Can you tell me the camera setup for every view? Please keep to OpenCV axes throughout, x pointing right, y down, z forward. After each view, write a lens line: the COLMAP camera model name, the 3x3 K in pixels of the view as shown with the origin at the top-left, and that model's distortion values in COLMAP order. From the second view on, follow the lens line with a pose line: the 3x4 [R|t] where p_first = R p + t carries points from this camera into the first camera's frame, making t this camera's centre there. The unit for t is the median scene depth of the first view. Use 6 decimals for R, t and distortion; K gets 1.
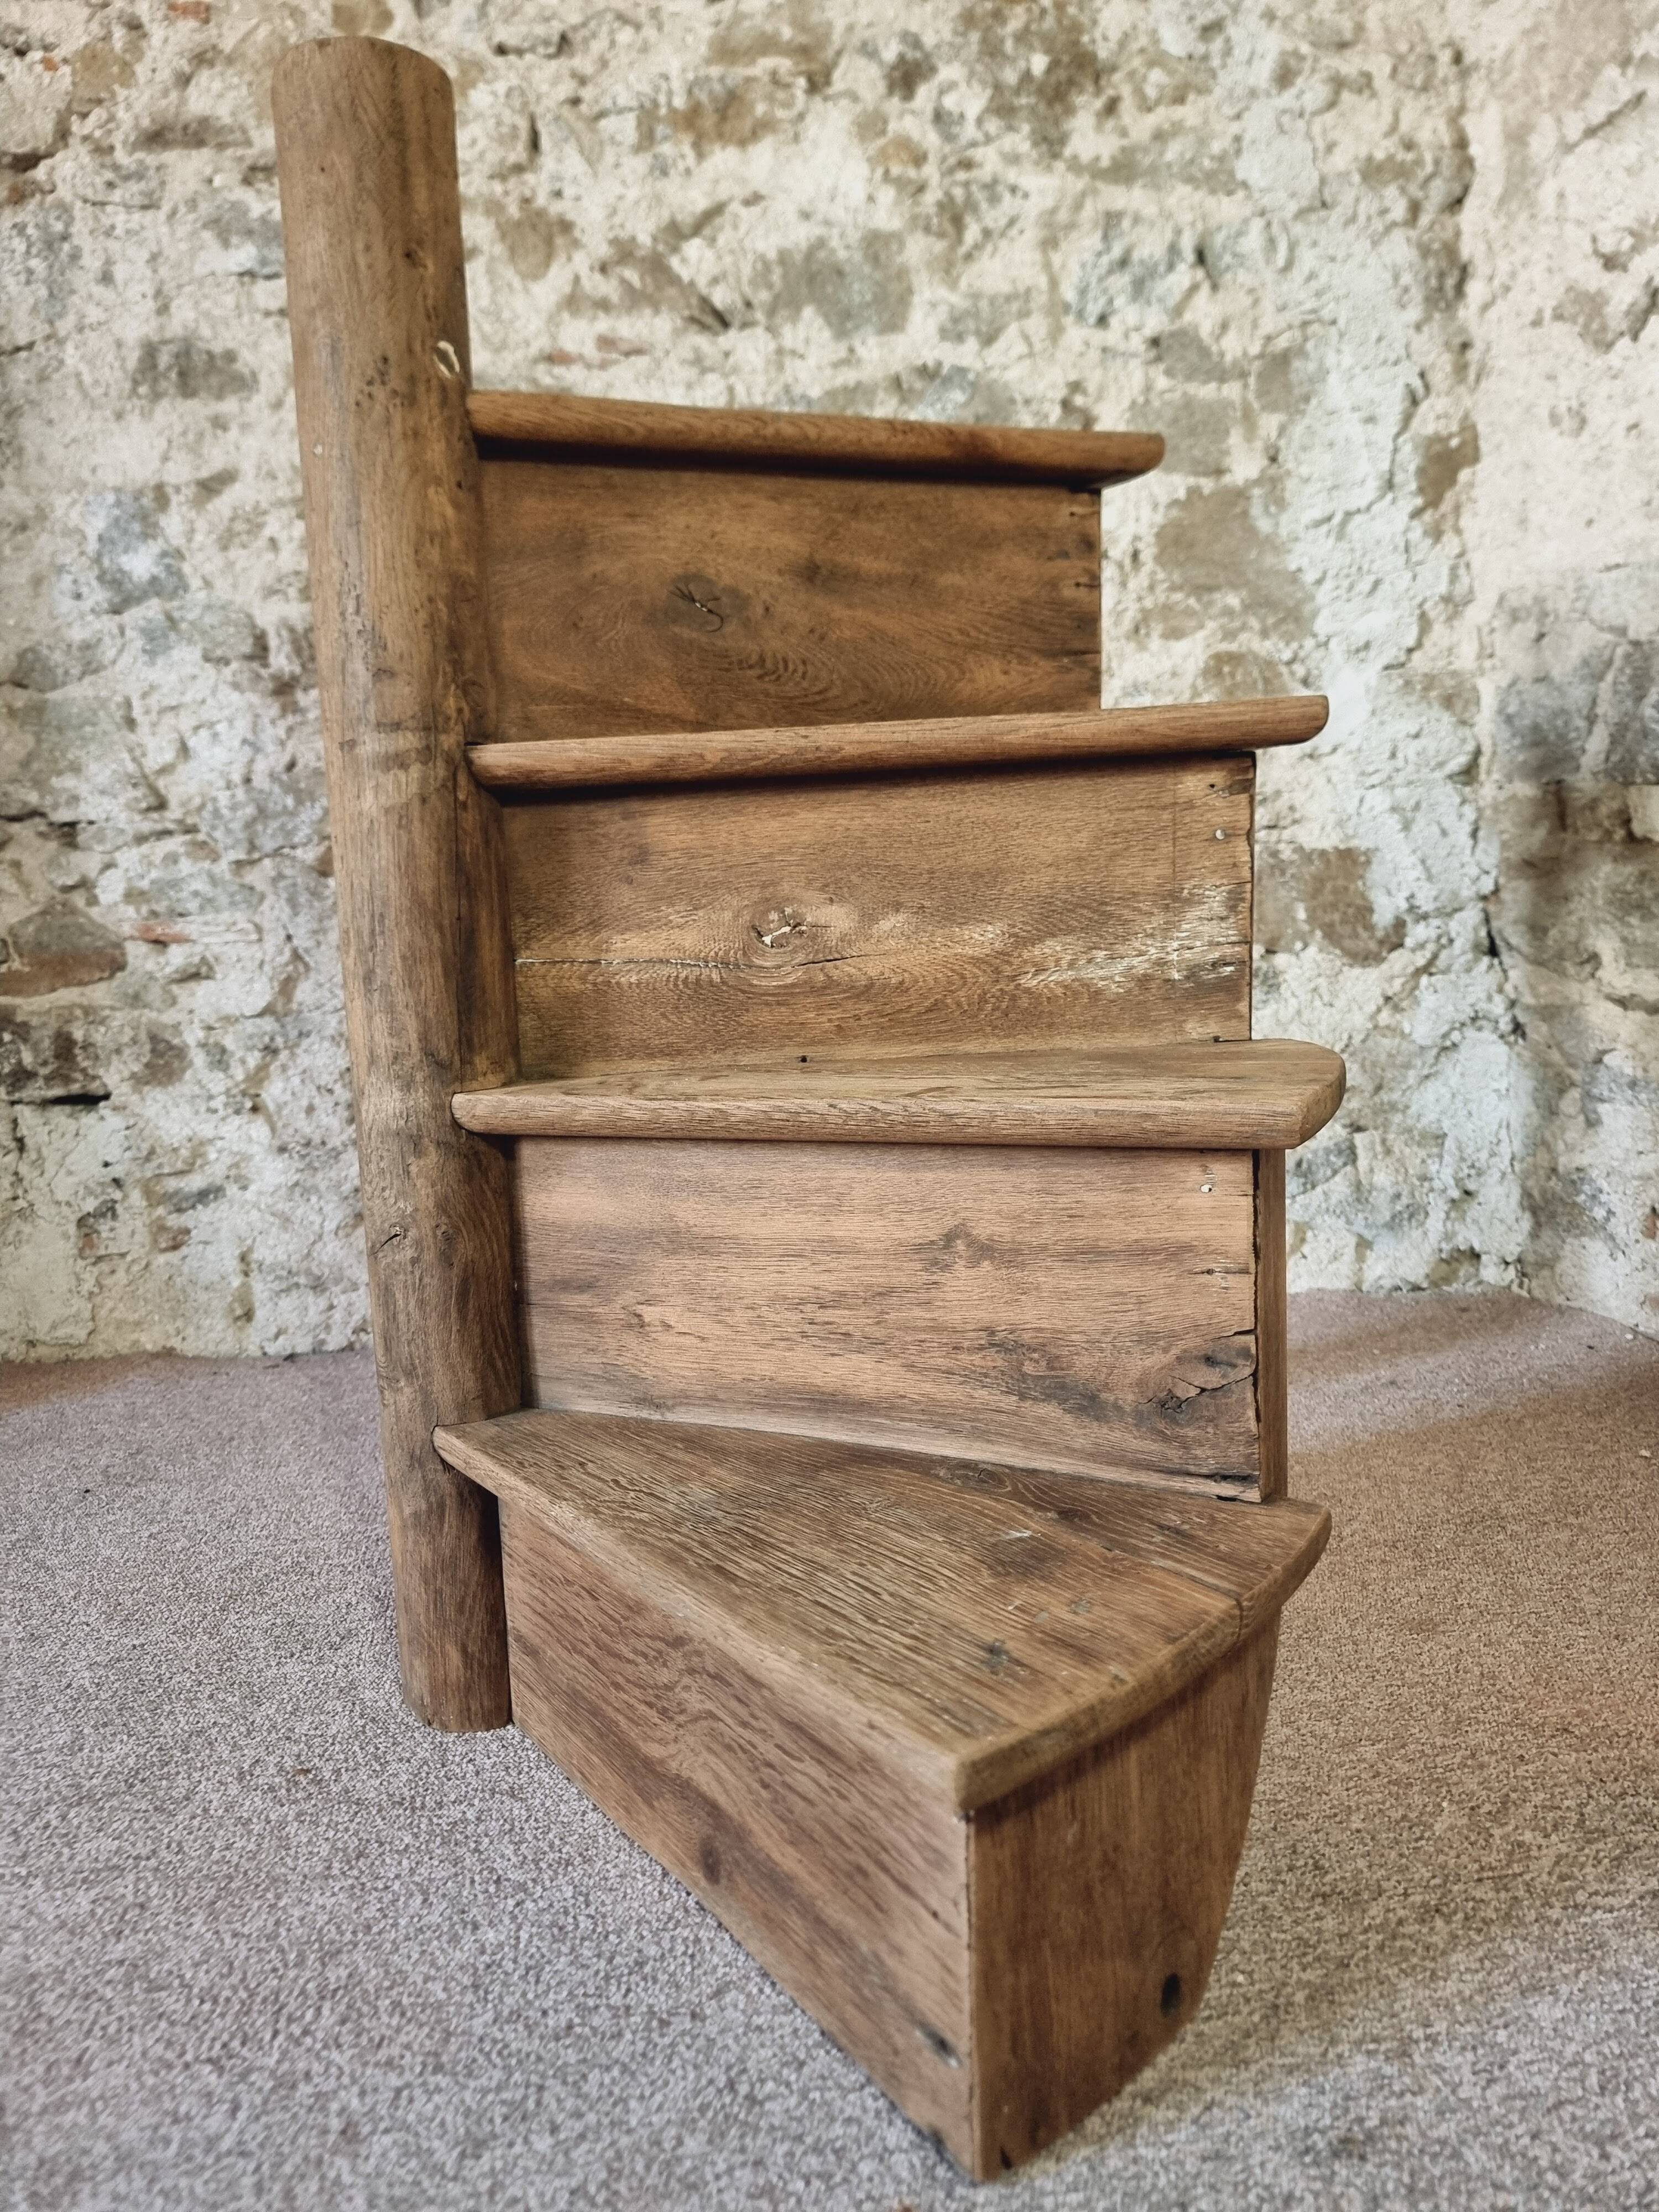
lens RADIAL K [[1572.2, 0, 822.1], [0, 1572.2, 1114.1], [0, 0, 1]] dist [0.055302, -0.058918]
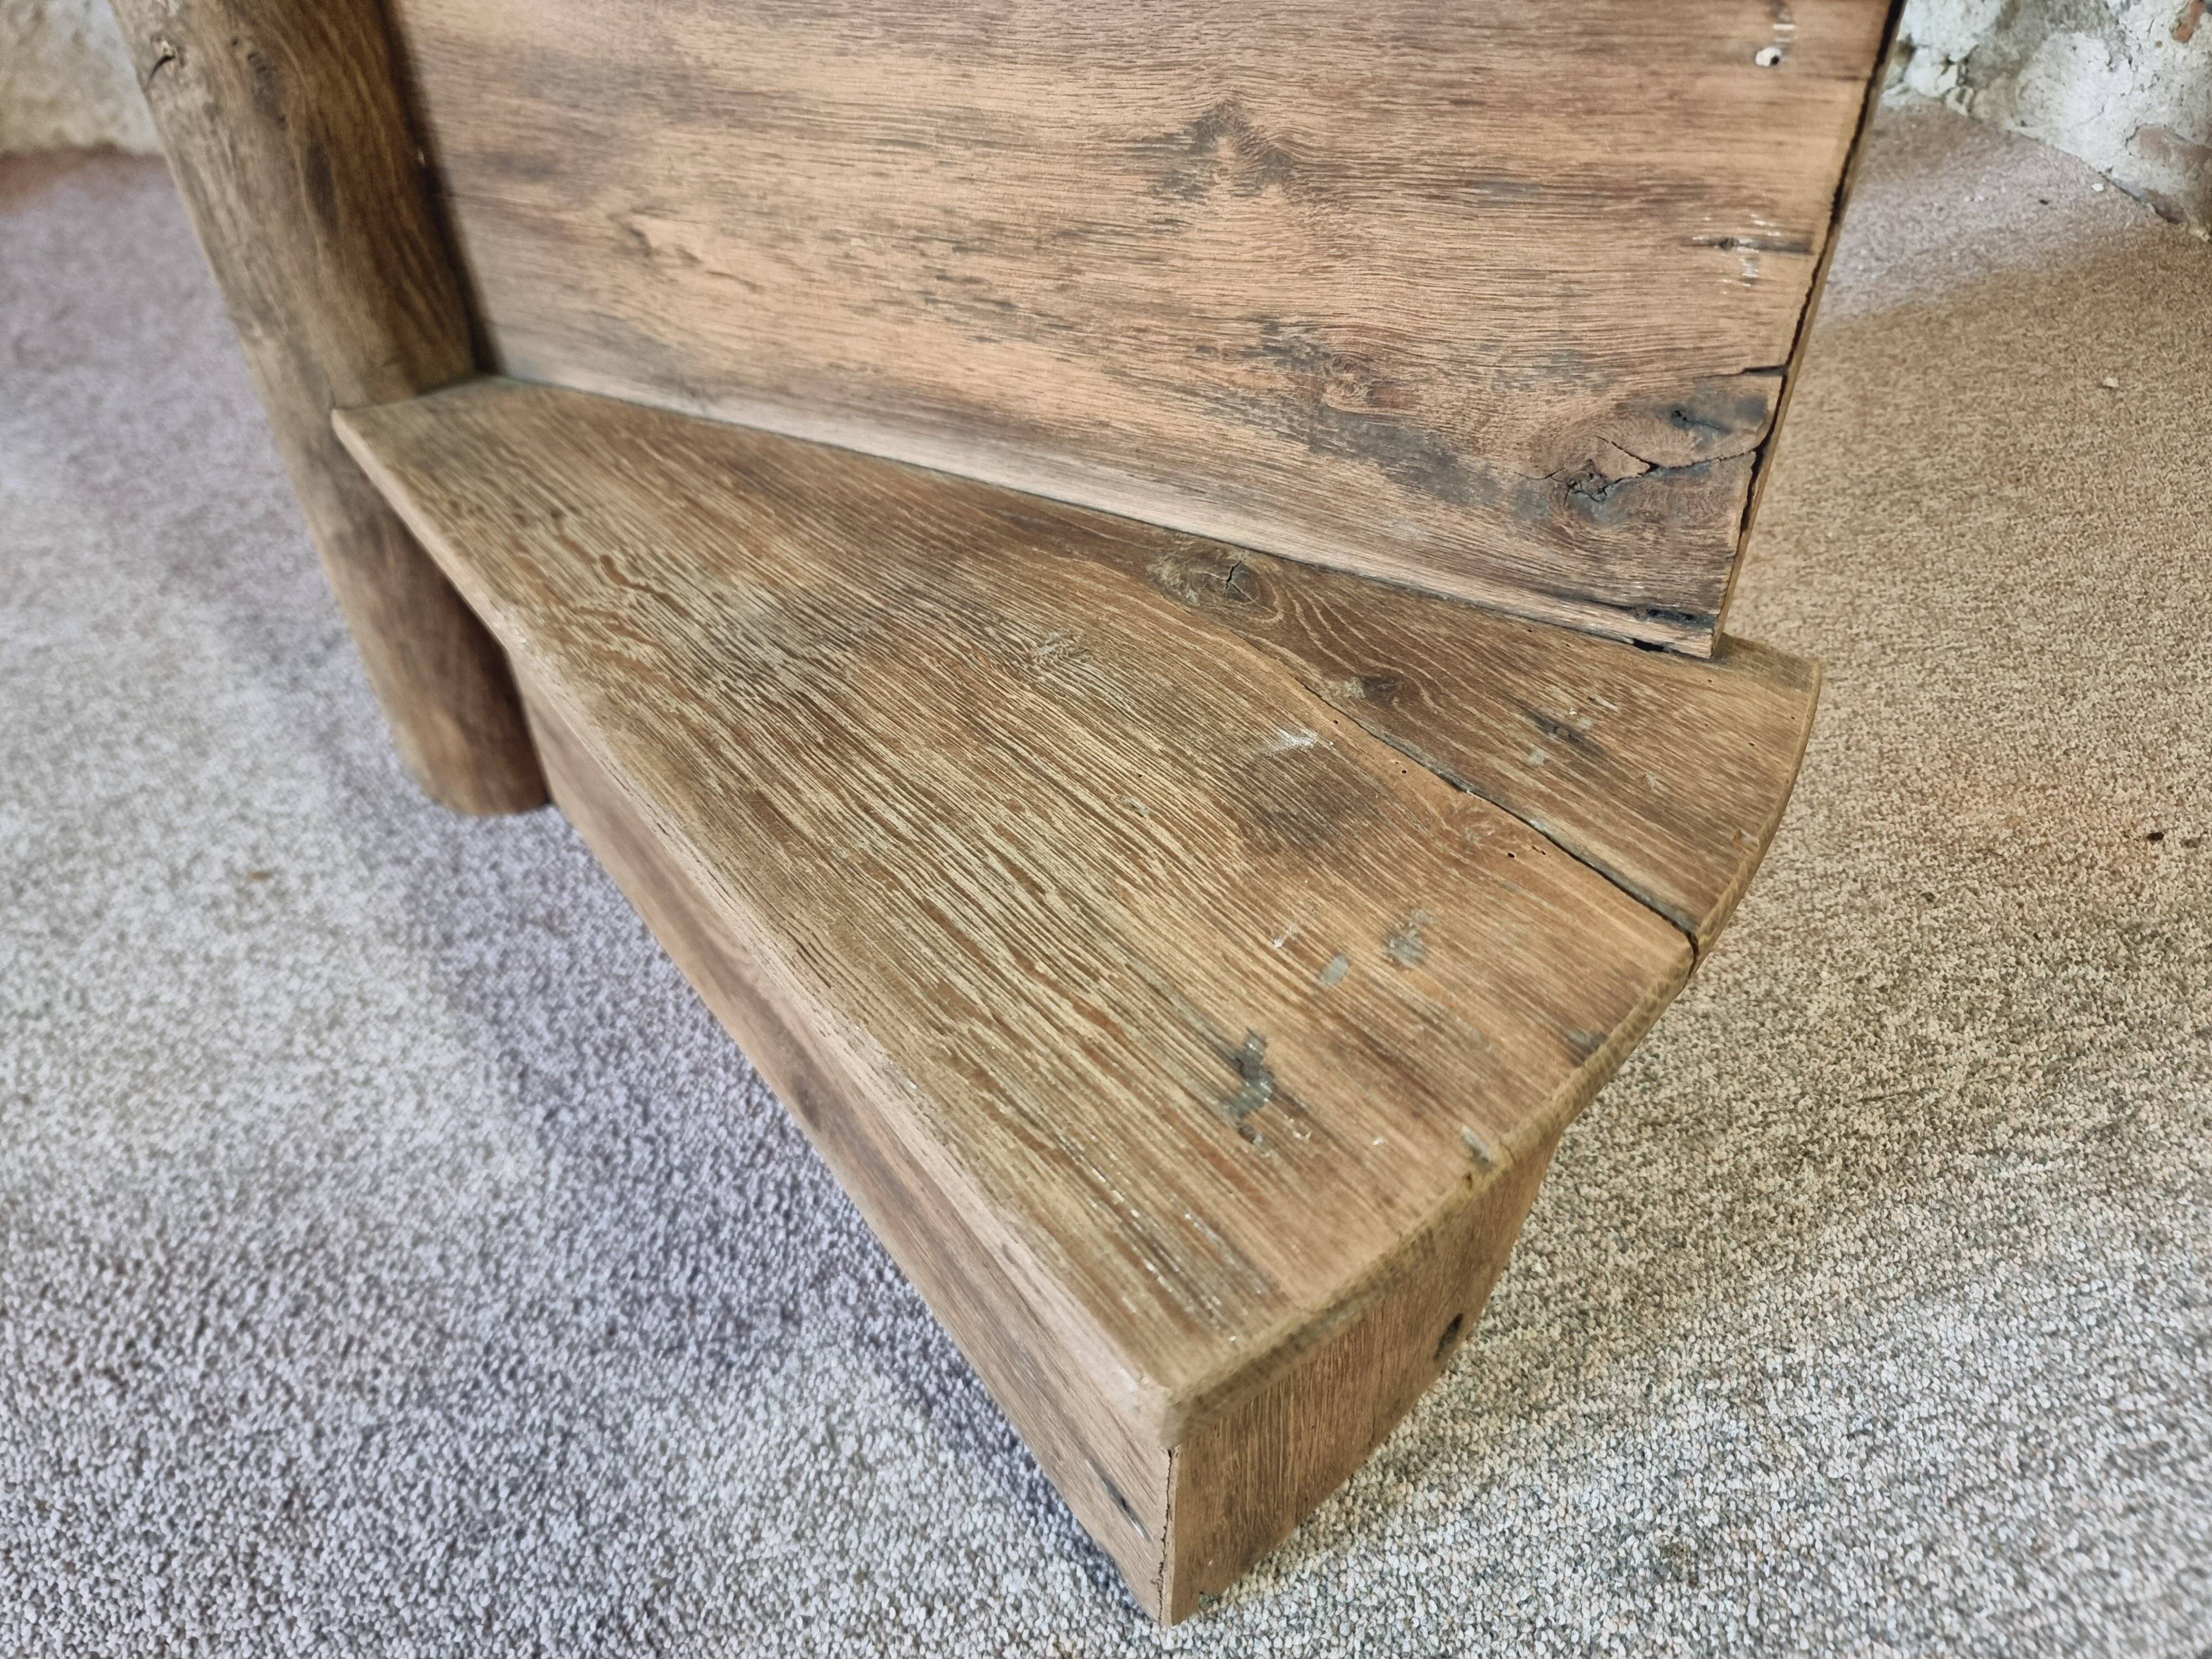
lens RADIAL K [[1572.2, 0, 1111.4], [0, 1572.2, 859.8], [0, 0, 1]] dist [0.055302, -0.058918]
pose [[0.998822, 0.003731, 0.048376, 0.013504], [-0.030472, 0.824119, 0.565596, -0.006956], [-0.037757, -0.566404, 0.823263, 0.217570]]
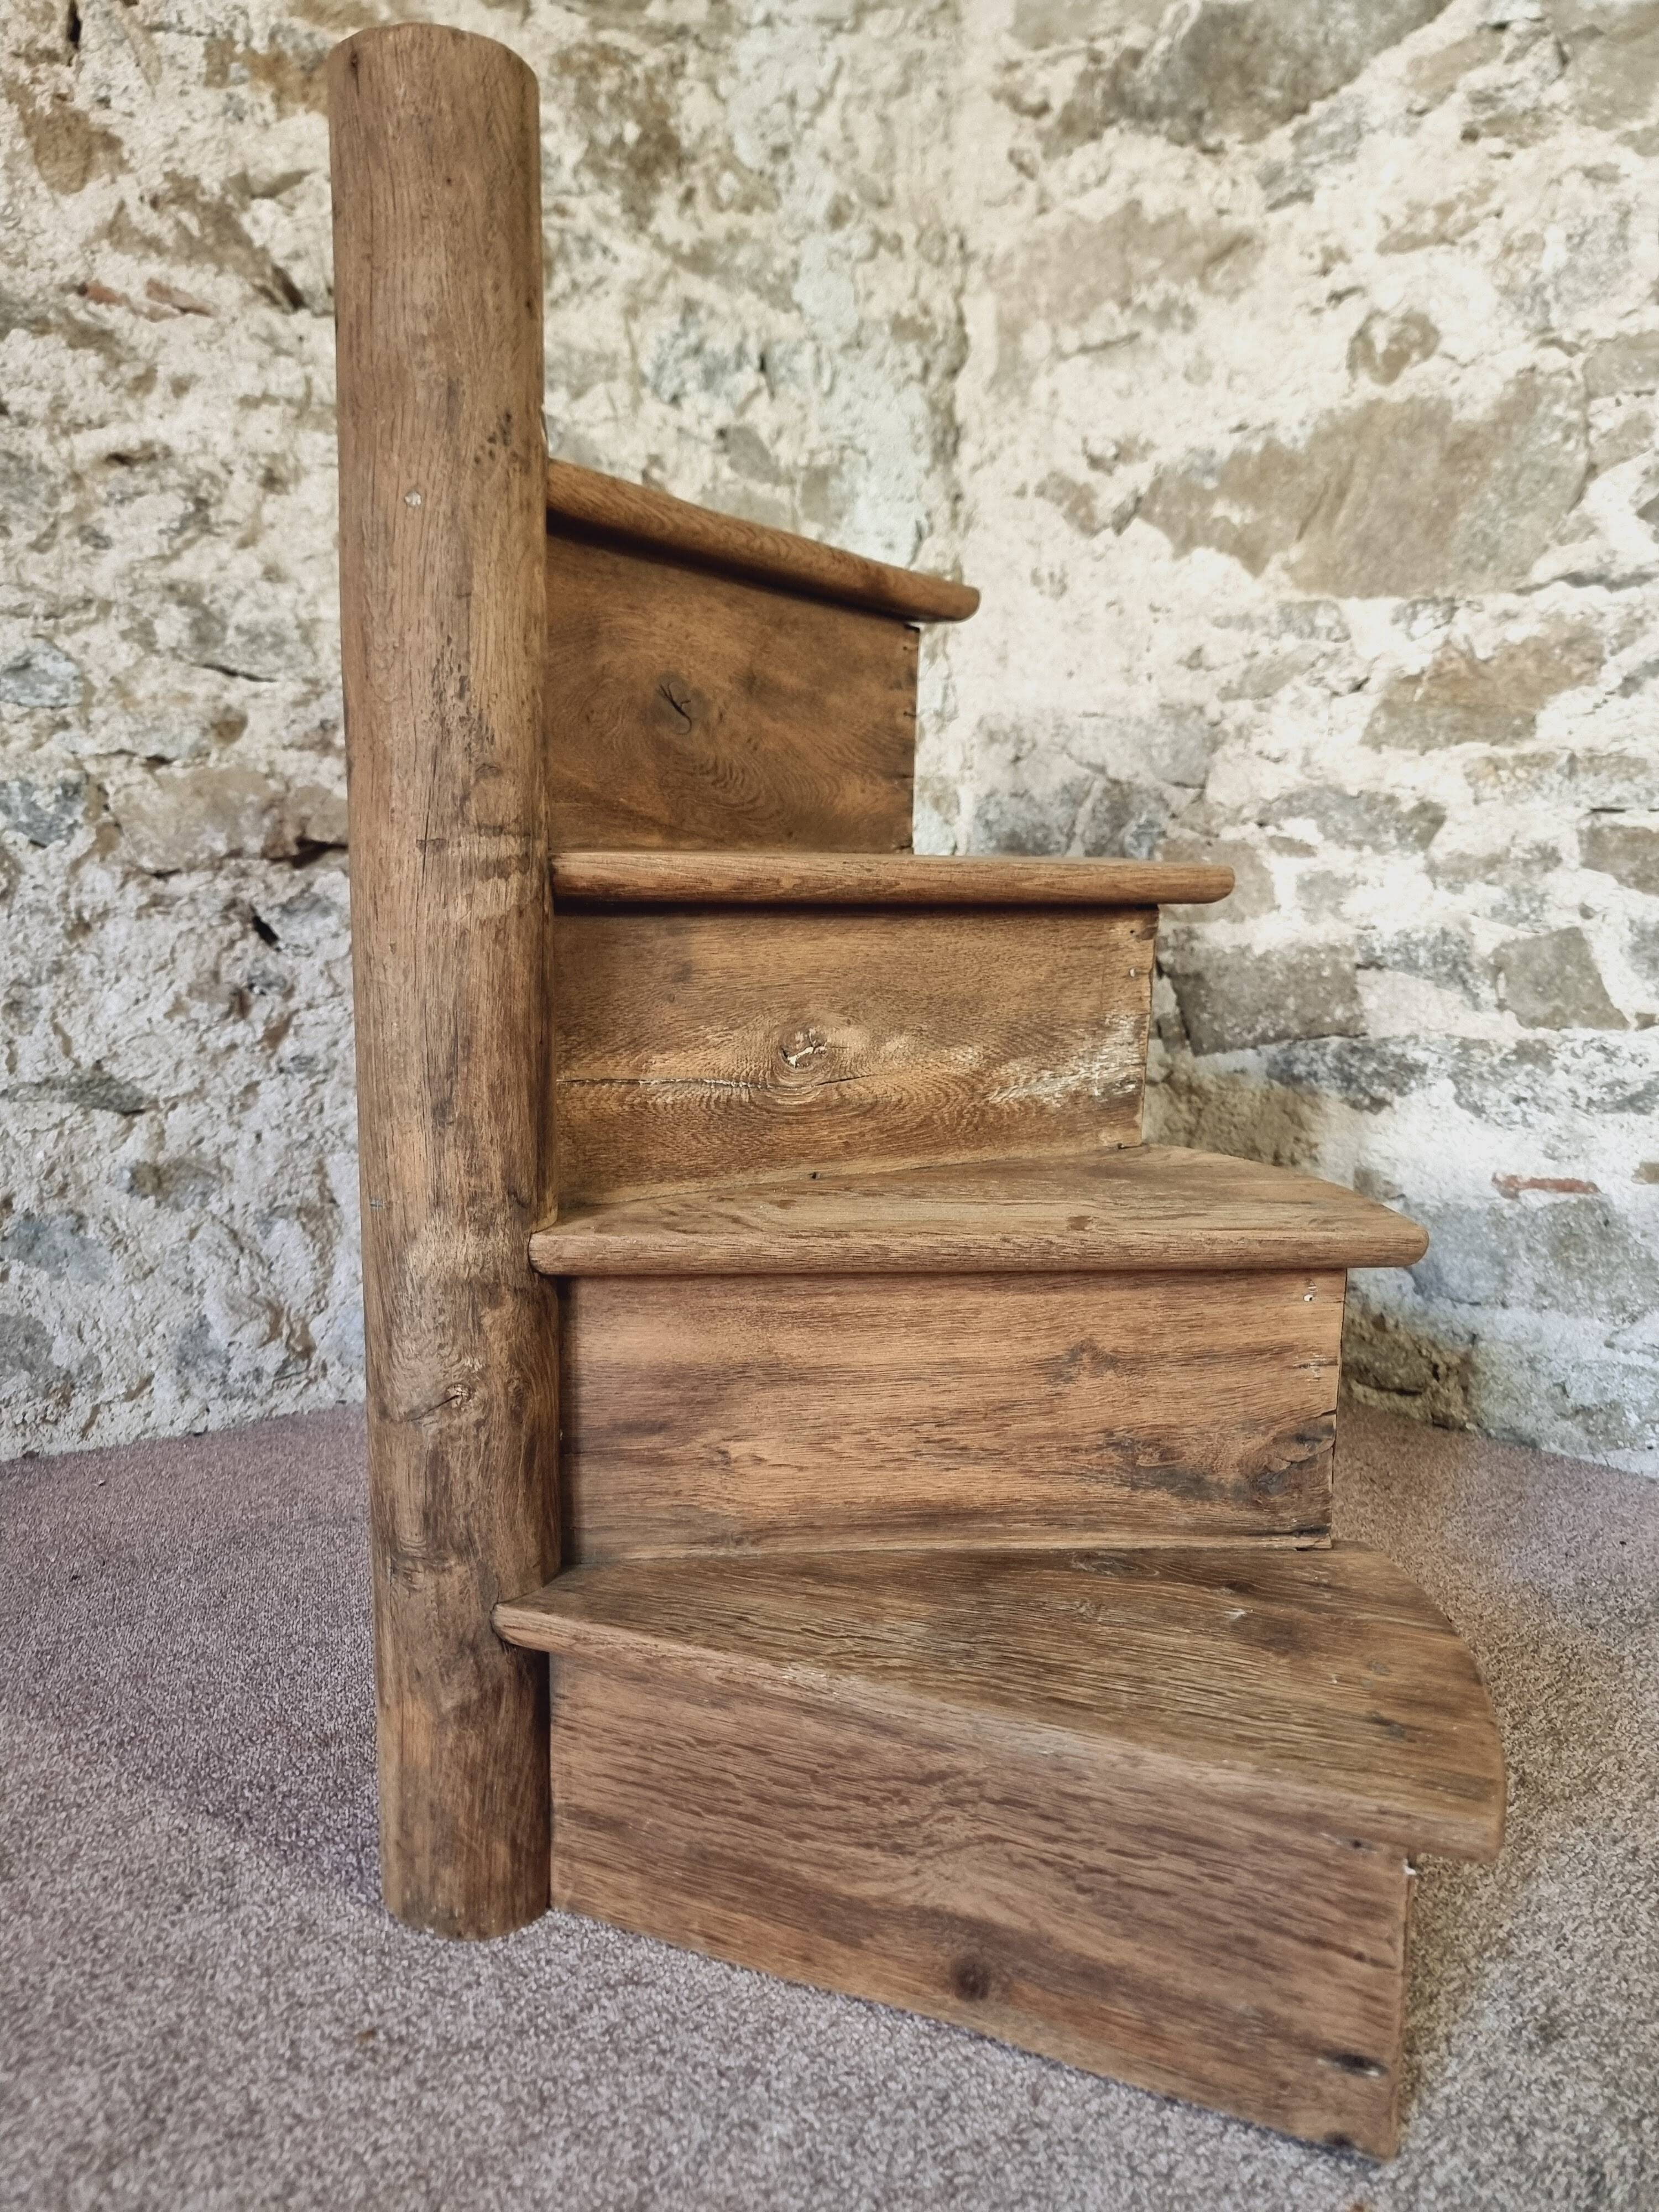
lens RADIAL K [[1572.2, 0, 817.6], [0, 1572.2, 1122.9], [0, 0, 1]] dist [0.055302, -0.058918]
pose [[0.837895, -0.020206, 0.545457, -0.321338], [0.011593, 0.999748, 0.019227, -0.050488], [-0.545708, -0.009787, 0.837918, 0.084373]]
